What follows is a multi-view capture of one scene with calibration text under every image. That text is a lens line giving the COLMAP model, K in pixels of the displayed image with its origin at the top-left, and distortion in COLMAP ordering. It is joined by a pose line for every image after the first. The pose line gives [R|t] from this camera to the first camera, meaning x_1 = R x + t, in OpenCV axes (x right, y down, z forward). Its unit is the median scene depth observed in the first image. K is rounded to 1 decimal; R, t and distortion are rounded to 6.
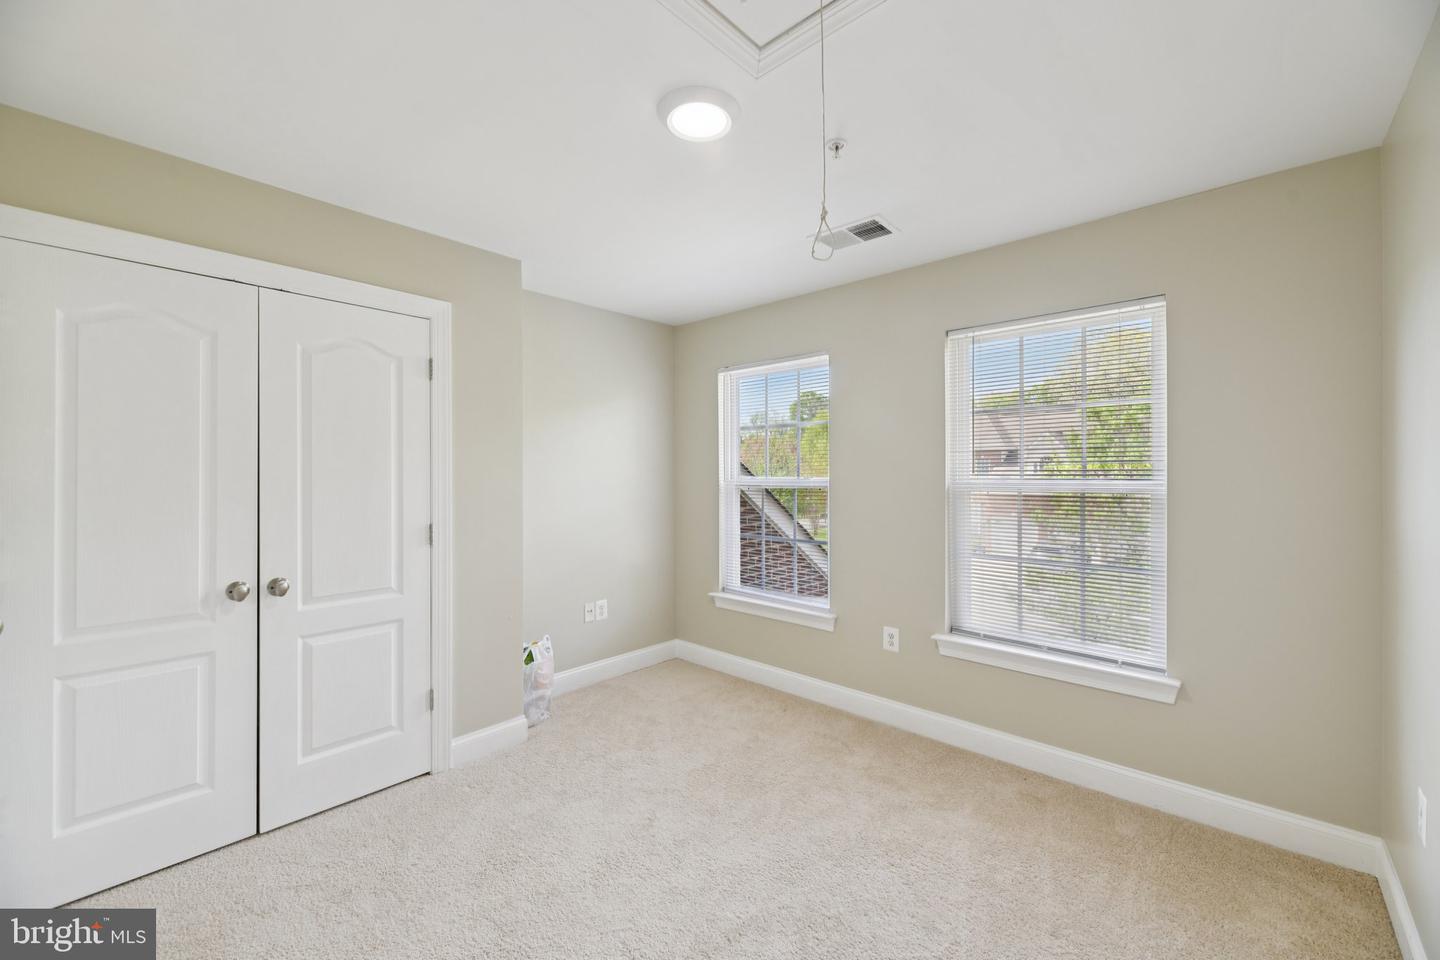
lens RADIAL K [[584.8, 0, 722.5], [0, 584.8, 477.5], [0, 0, 1]] dist [0.010762, -0.003258]
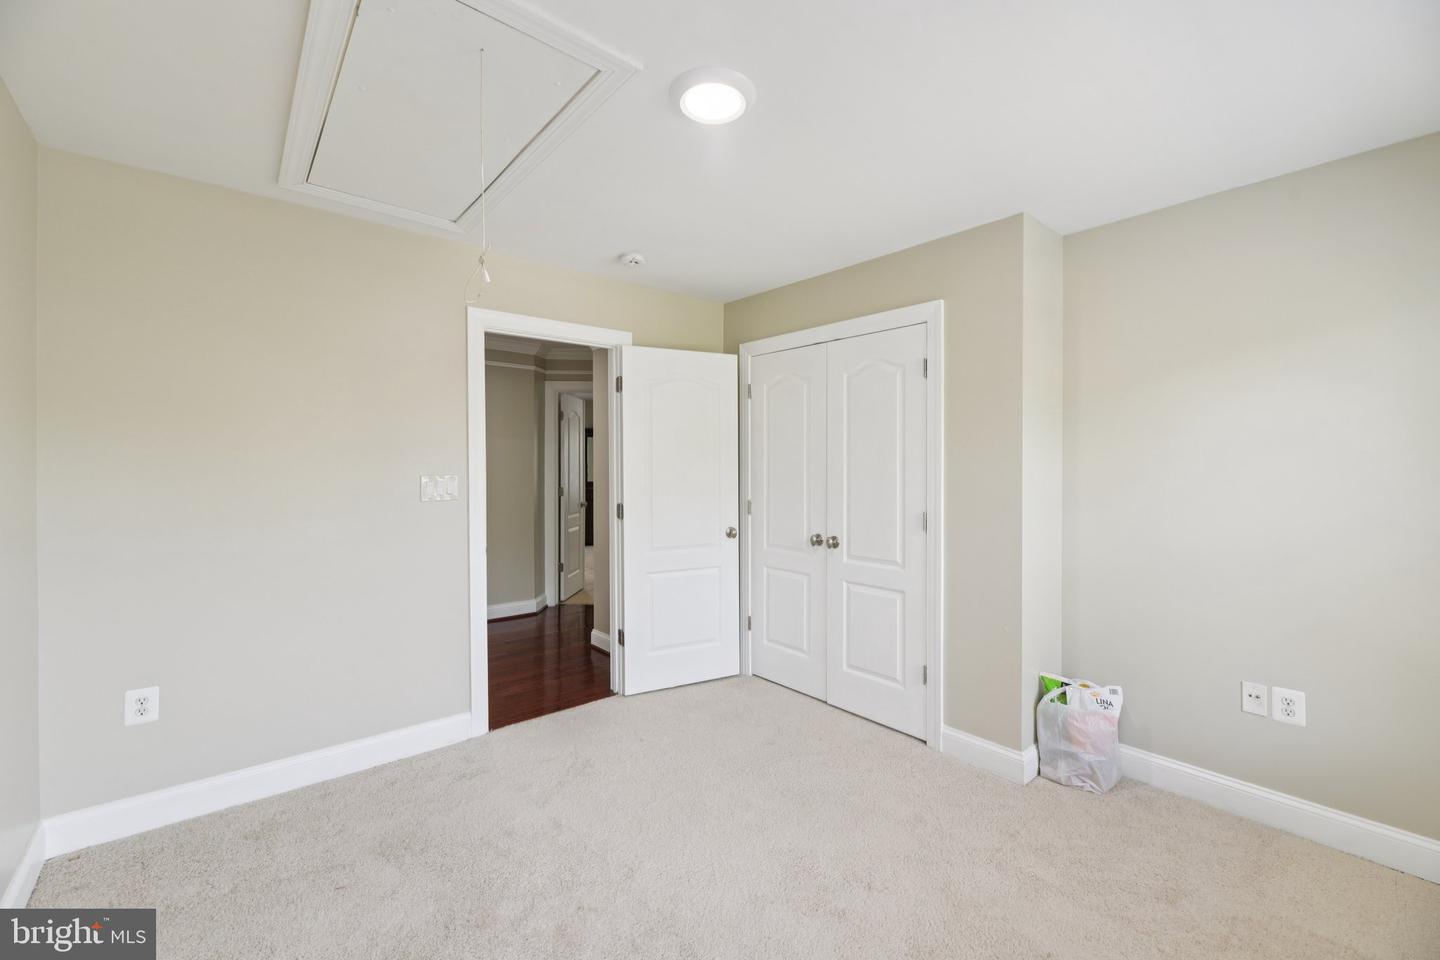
lens RADIAL K [[584.8, 0, 720.3], [0, 584.8, 468.4], [0, 0, 1]] dist [0.010762, -0.003258]
pose [[-0.123371, 0.002573, -0.992357, 0.644520], [-0.010409, 0.999938, 0.003887, -0.000869], [0.992306, 0.010809, -0.123337, 0.788431]]
